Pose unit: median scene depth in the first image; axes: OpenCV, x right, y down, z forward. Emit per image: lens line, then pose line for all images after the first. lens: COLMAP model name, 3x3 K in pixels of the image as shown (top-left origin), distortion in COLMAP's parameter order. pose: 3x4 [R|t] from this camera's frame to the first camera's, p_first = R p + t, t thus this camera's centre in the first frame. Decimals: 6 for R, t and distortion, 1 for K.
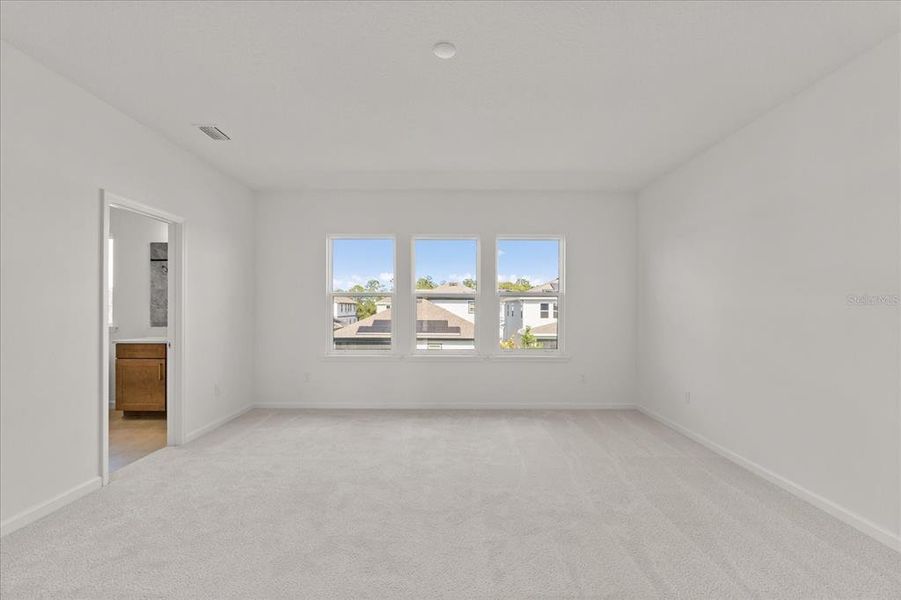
lens RADIAL K [[392.6, 0, 450.5], [0, 392.6, 300.0], [0, 0, 1]] dist [-0.021618, -0.000080]
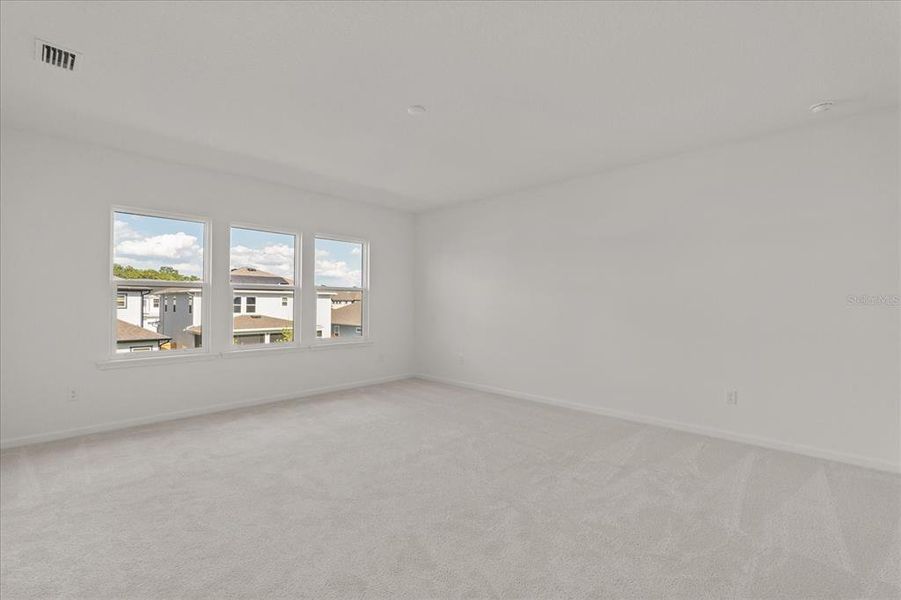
lens RADIAL K [[392.6, 0, 450.5], [0, 392.6, 300.0], [0, 0, 1]] dist [-0.021618, -0.000080]
pose [[0.686097, 0.001524, 0.727509, -0.393171], [-0.013304, 0.999857, 0.010452, 0.000537], [-0.727389, -0.016850, 0.686019, -0.010547]]
